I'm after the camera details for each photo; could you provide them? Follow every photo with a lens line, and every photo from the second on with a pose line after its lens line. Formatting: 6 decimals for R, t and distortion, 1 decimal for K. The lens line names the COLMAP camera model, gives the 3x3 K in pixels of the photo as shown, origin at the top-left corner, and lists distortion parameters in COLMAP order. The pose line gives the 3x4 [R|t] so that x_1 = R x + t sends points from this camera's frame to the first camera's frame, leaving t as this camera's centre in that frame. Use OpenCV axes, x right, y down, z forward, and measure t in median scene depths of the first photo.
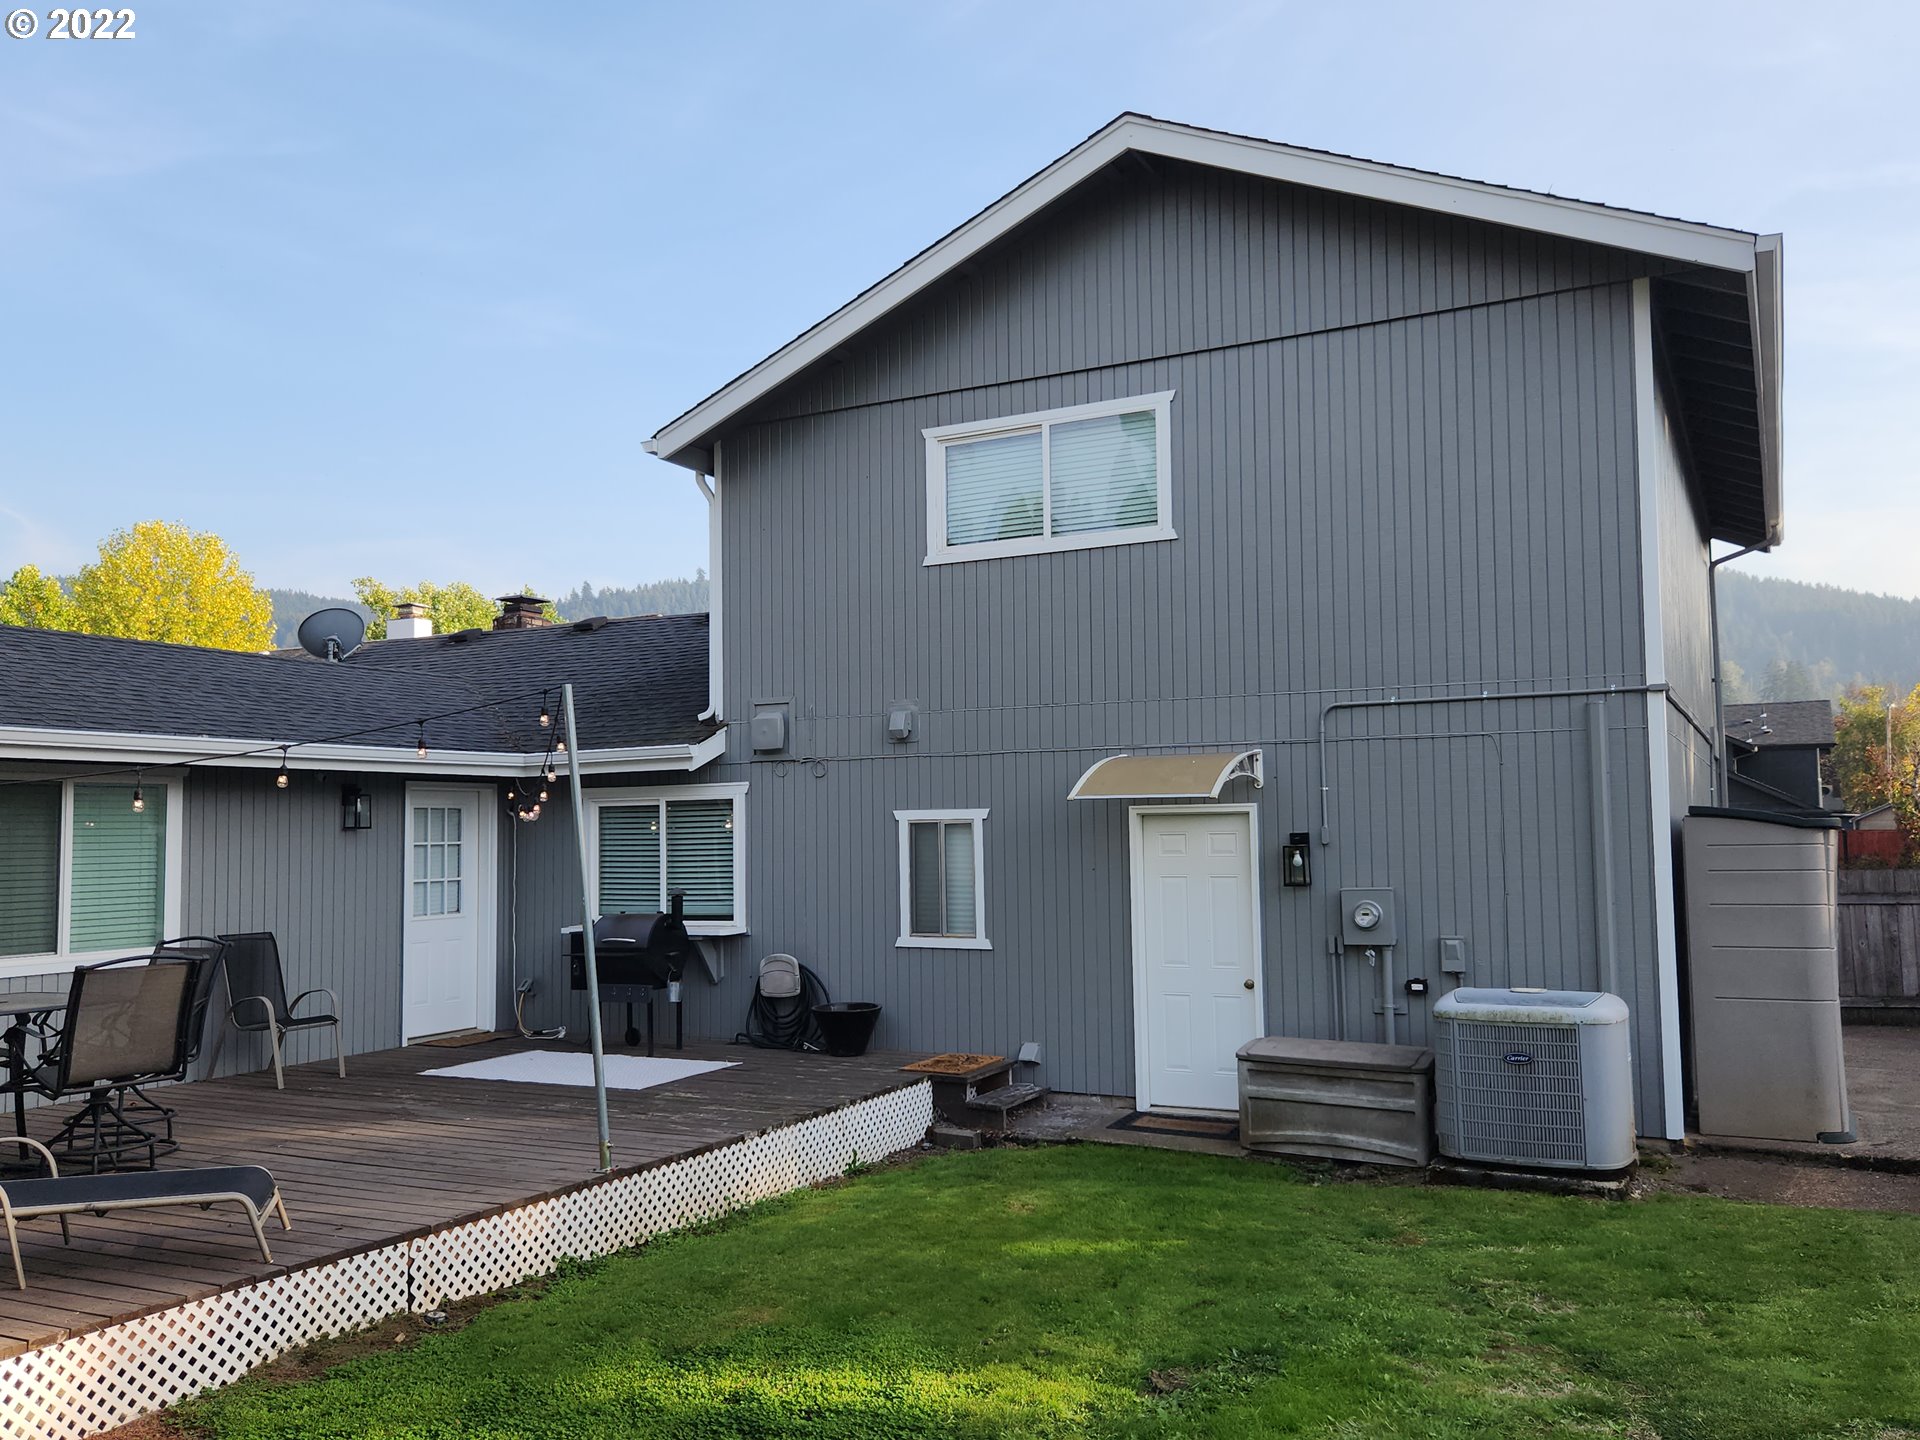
lens RADIAL K [[1542.9, 0, 962.1], [0, 1542.9, 759.9], [0, 0, 1]] dist [0.110696, -0.125102]
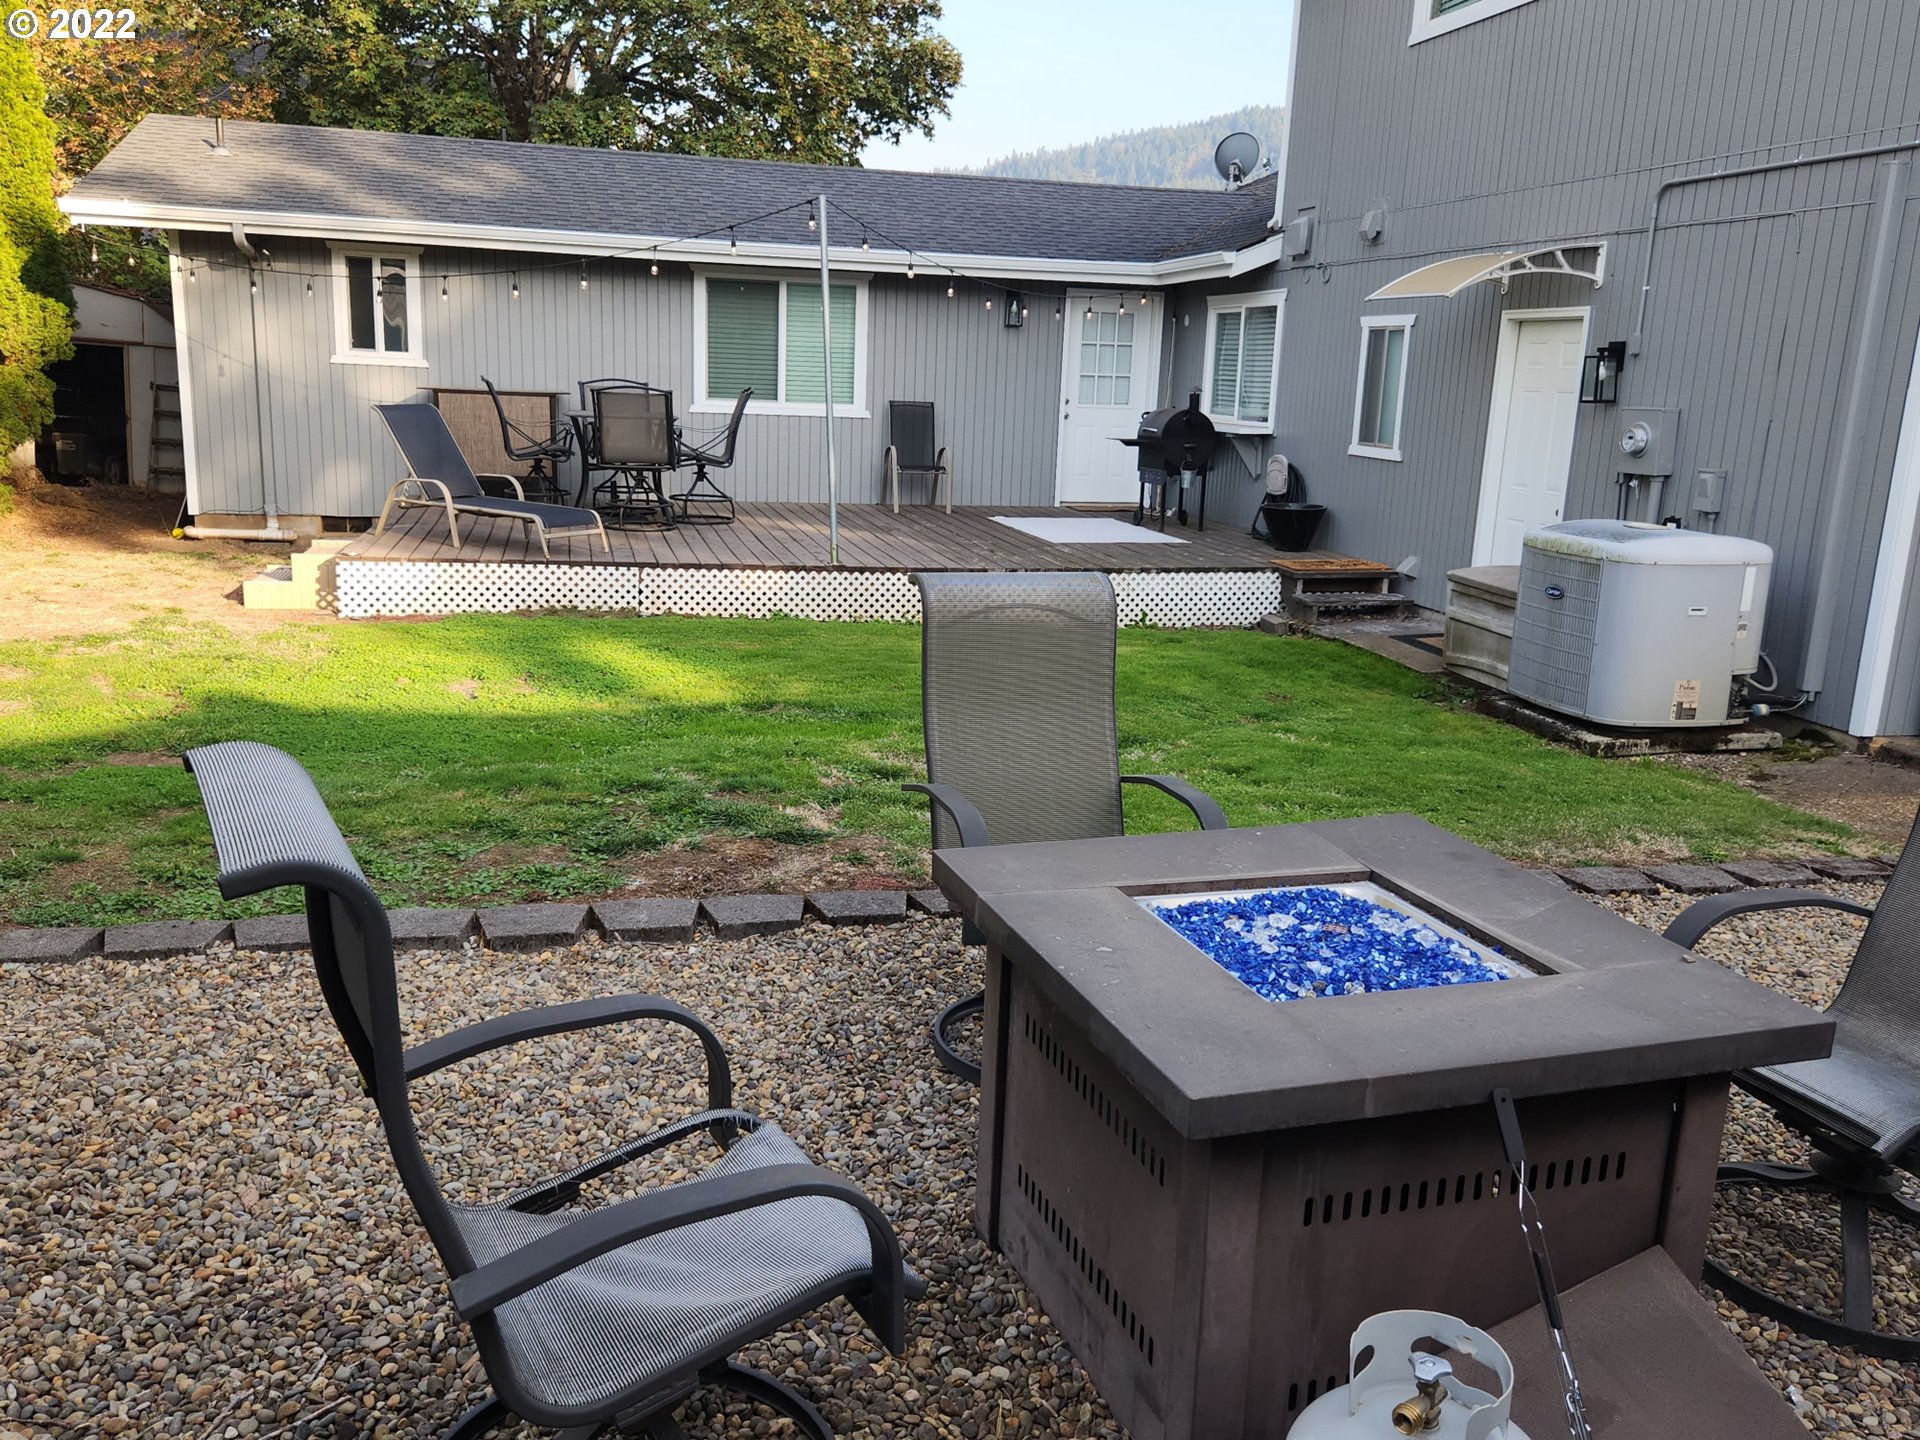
lens RADIAL K [[1568.4, 0, 960.0], [0, 1568.4, 720.0], [0, 0, 1]] dist [0.058269, -0.049854]
pose [[0.656370, 0.201519, -0.727027, 0.659939], [-0.005980, 0.965025, 0.262090, 0.021310], [0.754415, -0.167680, 0.634619, 0.127173]]
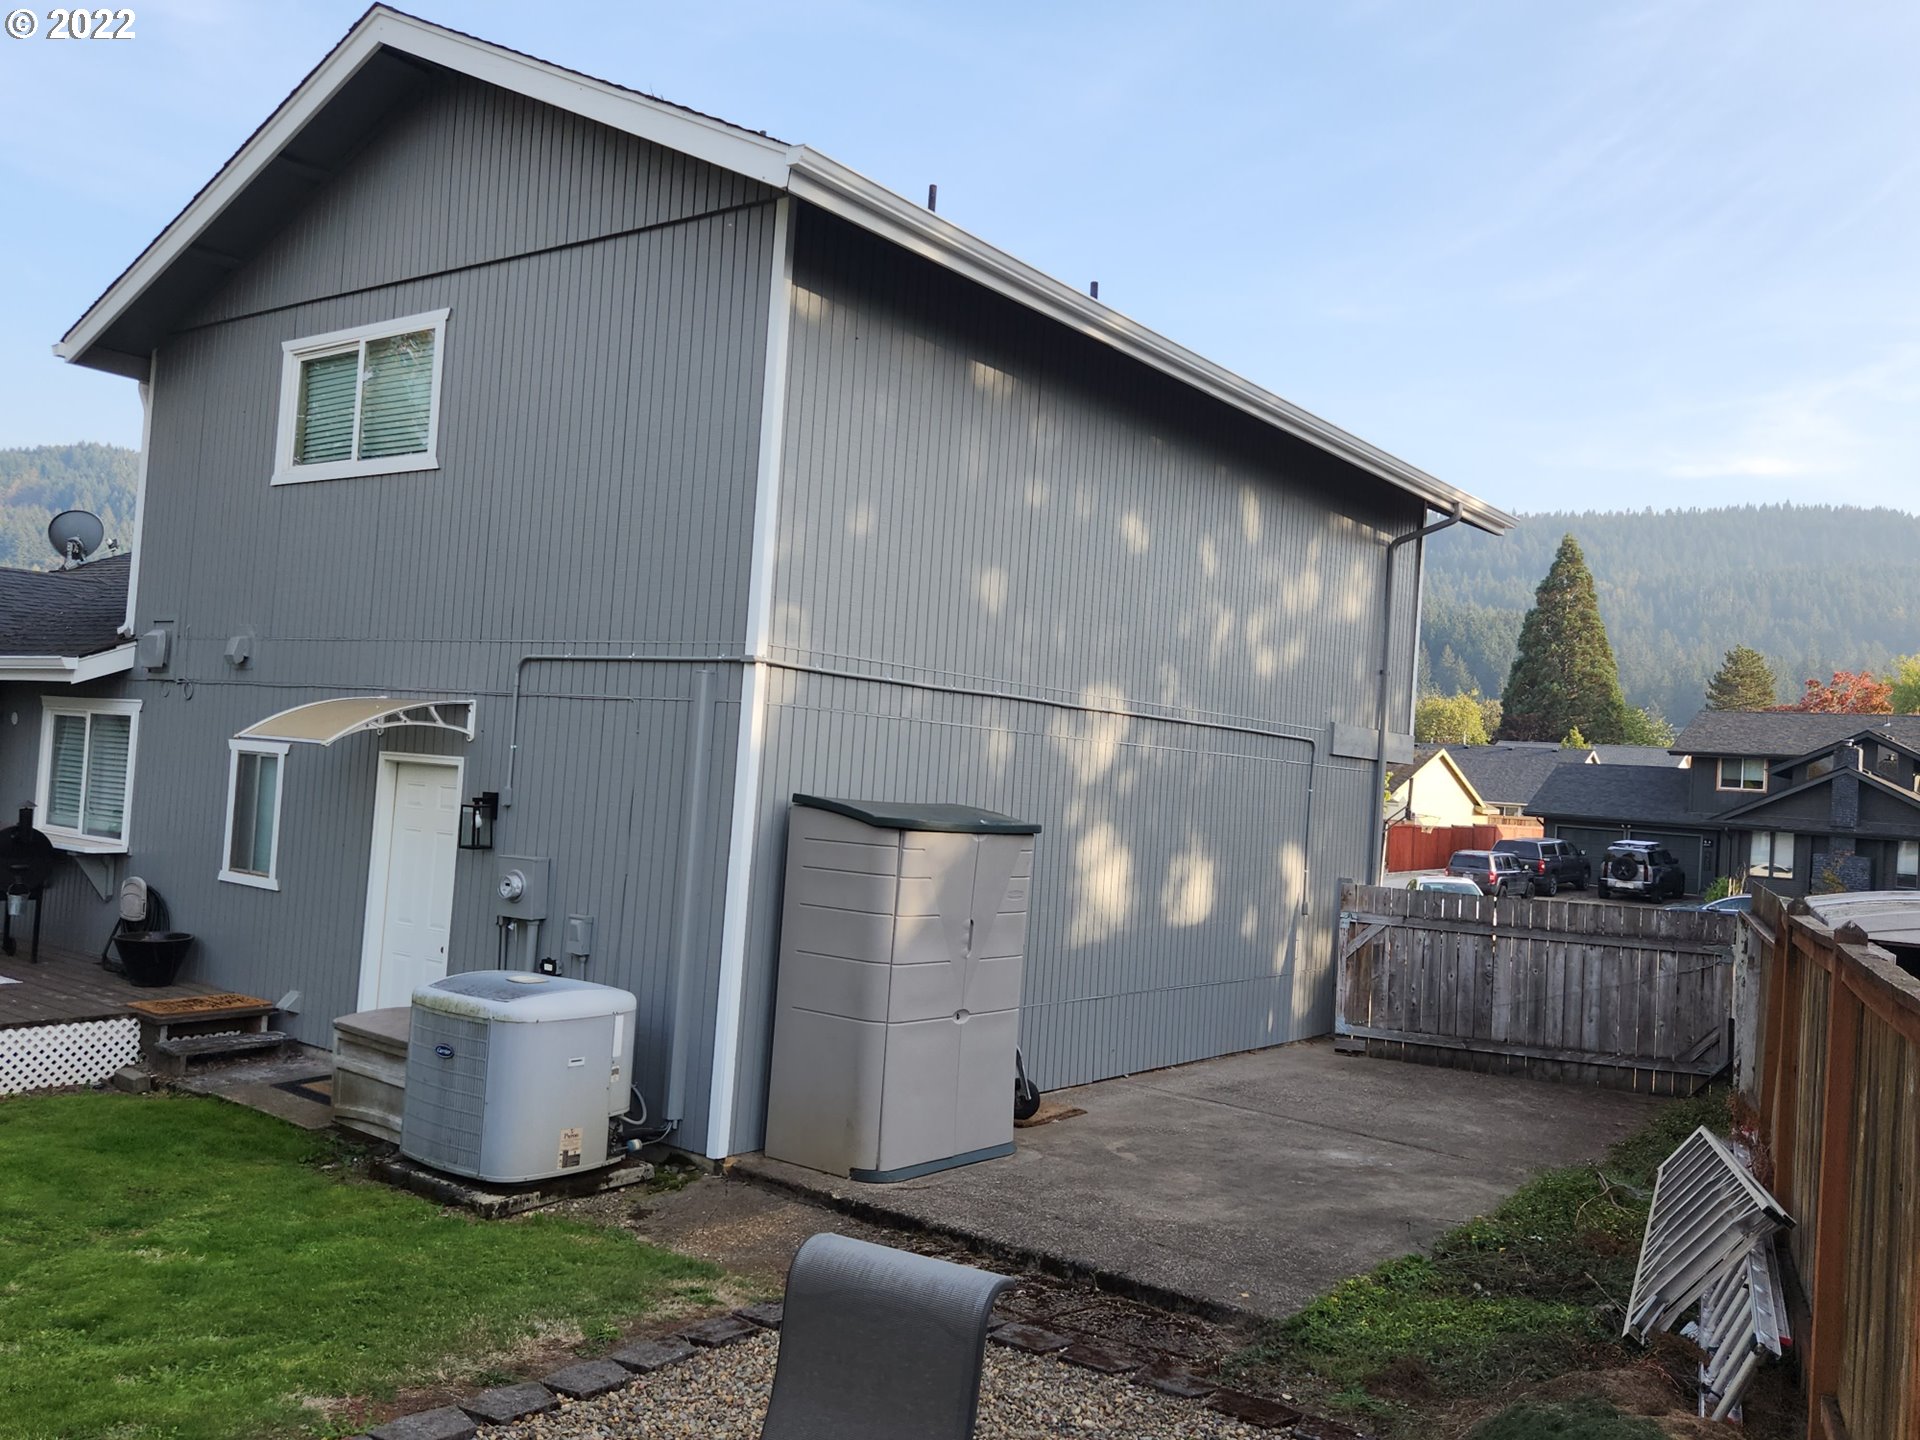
lens RADIAL K [[1555.7, 0, 962.2], [0, 1555.7, 751.8], [0, 0, 1]] dist [0.064240, -0.040405]
pose [[0.982100, 0.077096, -0.171860, 0.650923], [-0.072040, 0.996771, 0.035472, -0.030435], [0.174040, -0.022456, 0.984483, 0.129590]]
